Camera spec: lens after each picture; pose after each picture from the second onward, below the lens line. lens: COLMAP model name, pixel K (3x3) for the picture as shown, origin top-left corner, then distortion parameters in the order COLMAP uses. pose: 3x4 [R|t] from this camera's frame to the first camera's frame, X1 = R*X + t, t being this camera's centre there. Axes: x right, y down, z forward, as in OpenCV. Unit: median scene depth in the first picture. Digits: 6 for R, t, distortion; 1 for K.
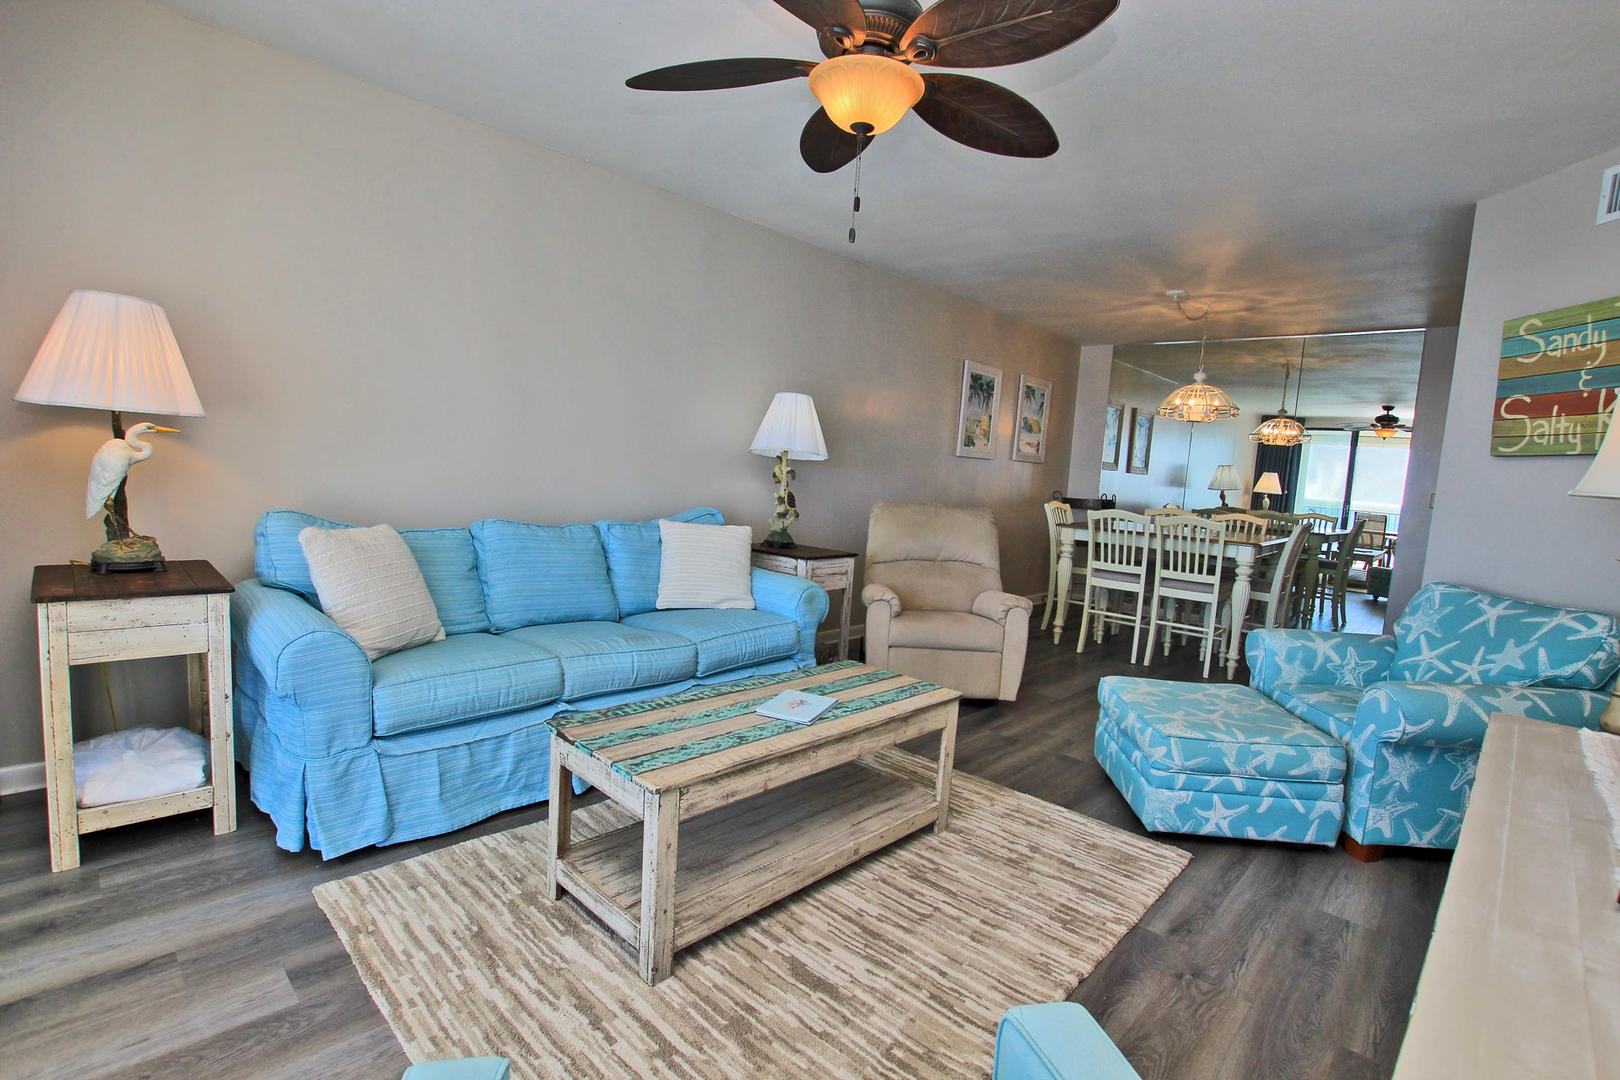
lens RADIAL K [[754.6, 0, 809.9], [0, 754.6, 545.0], [0, 0, 1]] dist [-0.034267, 0.007490]
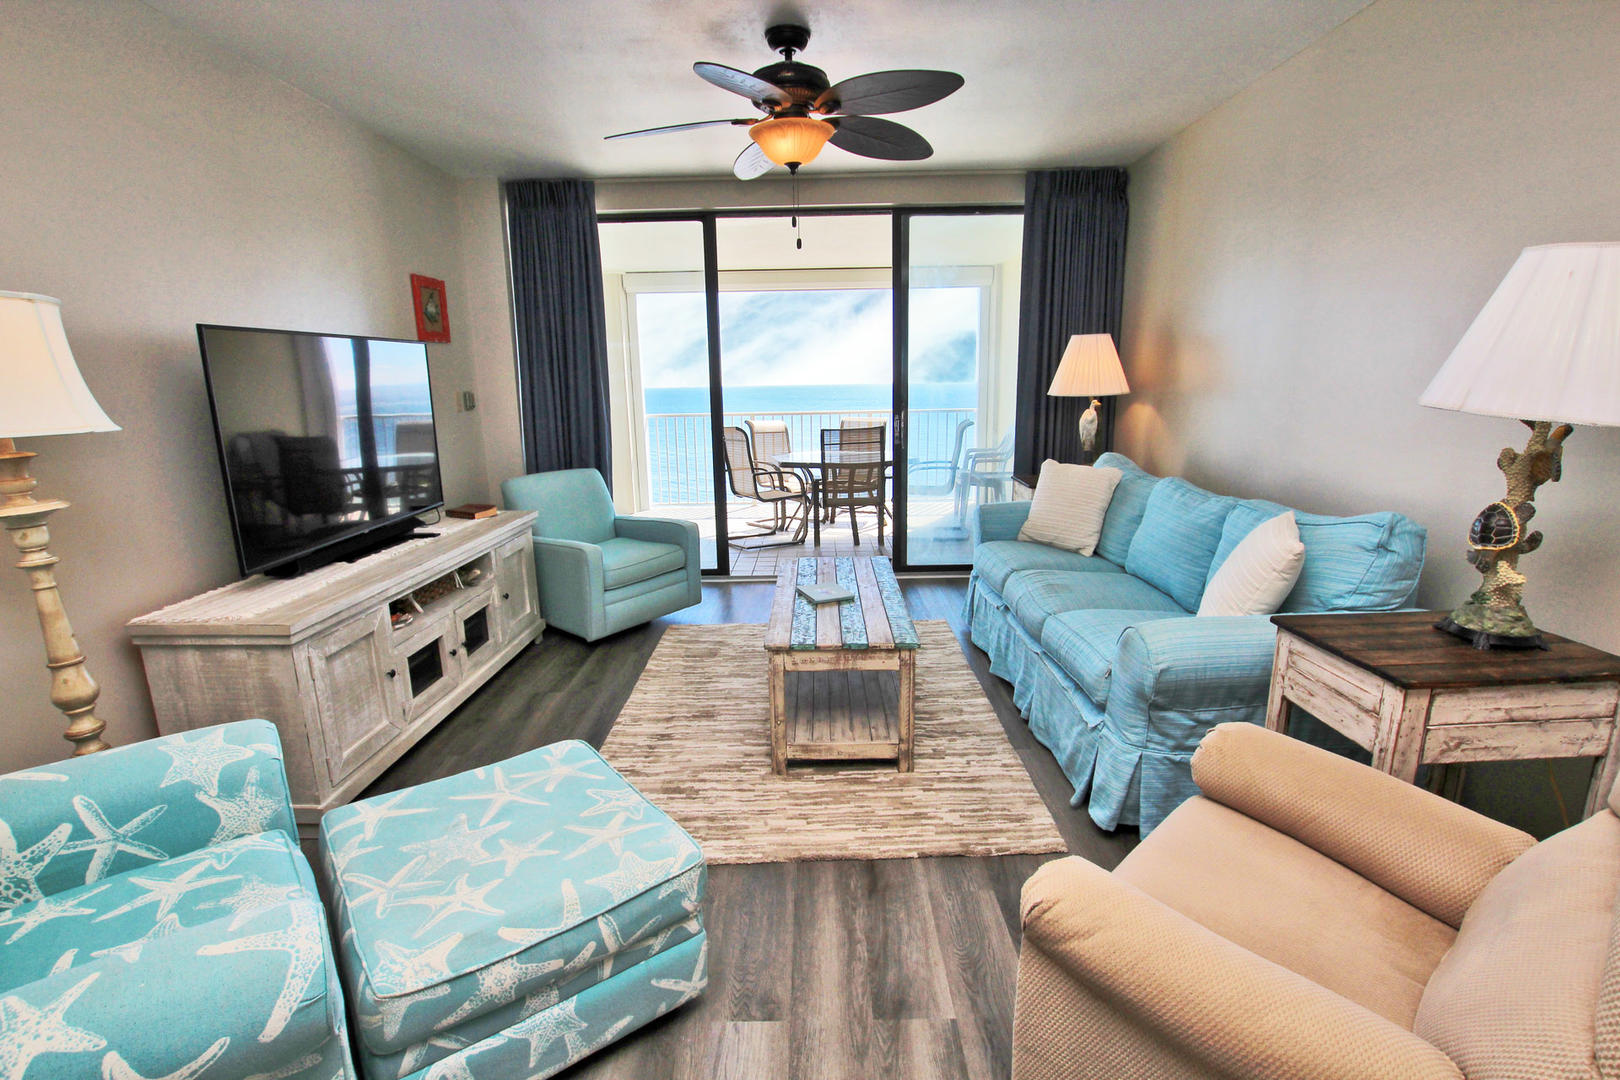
lens RADIAL K [[754.6, 0, 809.9], [0, 754.6, 545.0], [0, 0, 1]] dist [-0.034267, 0.007490]
pose [[-0.726387, 0.096416, -0.680489, 0.769998], [-0.100027, 0.964738, 0.243464, -0.166336], [0.679968, 0.244916, -0.691129, 1.581432]]
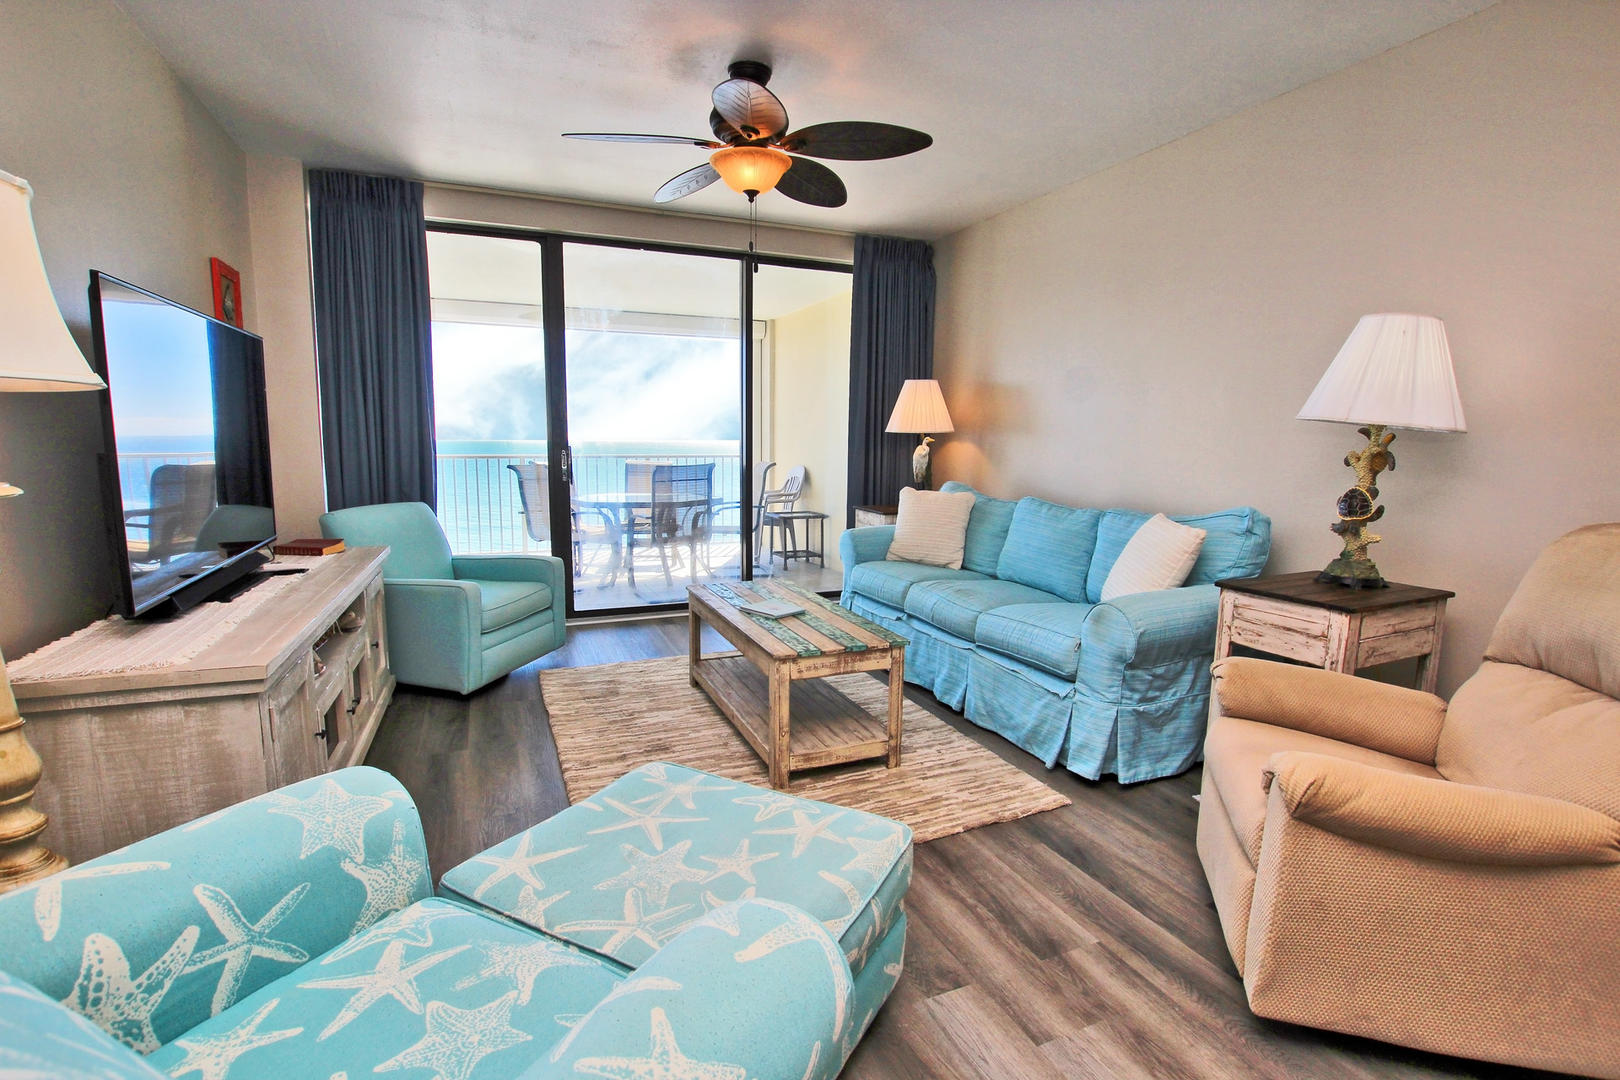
lens RADIAL K [[754.6, 0, 809.9], [0, 754.6, 545.0], [0, 0, 1]] dist [-0.034267, 0.007490]
pose [[-0.392651, 0.060117, -0.917721, 1.010474], [-0.130956, 0.984039, 0.120492, -0.064750], [0.910316, 0.167492, -0.378511, 1.298841]]
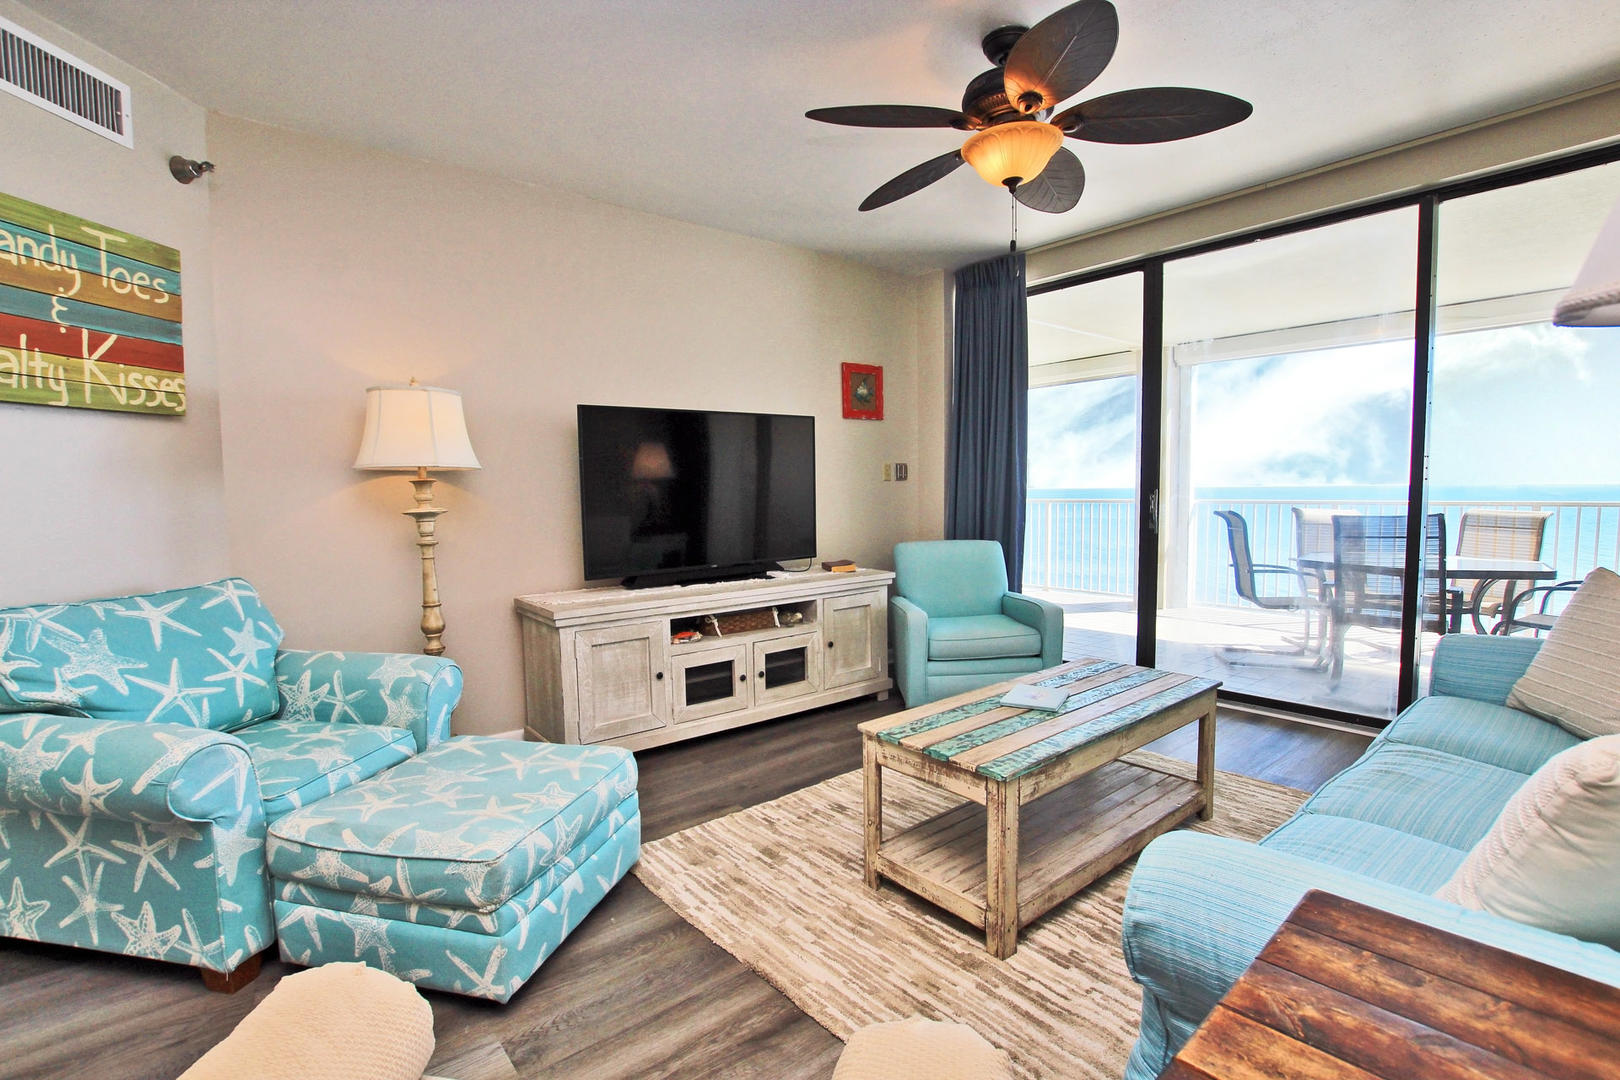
lens RADIAL K [[754.6, 0, 809.9], [0, 754.6, 545.0], [0, 0, 1]] dist [-0.034267, 0.007490]
pose [[-0.991490, -0.059168, 0.115960, 0.159732], [-0.036879, 0.981916, 0.185690, -0.153164], [-0.124850, 0.179833, -0.975742, 1.691083]]
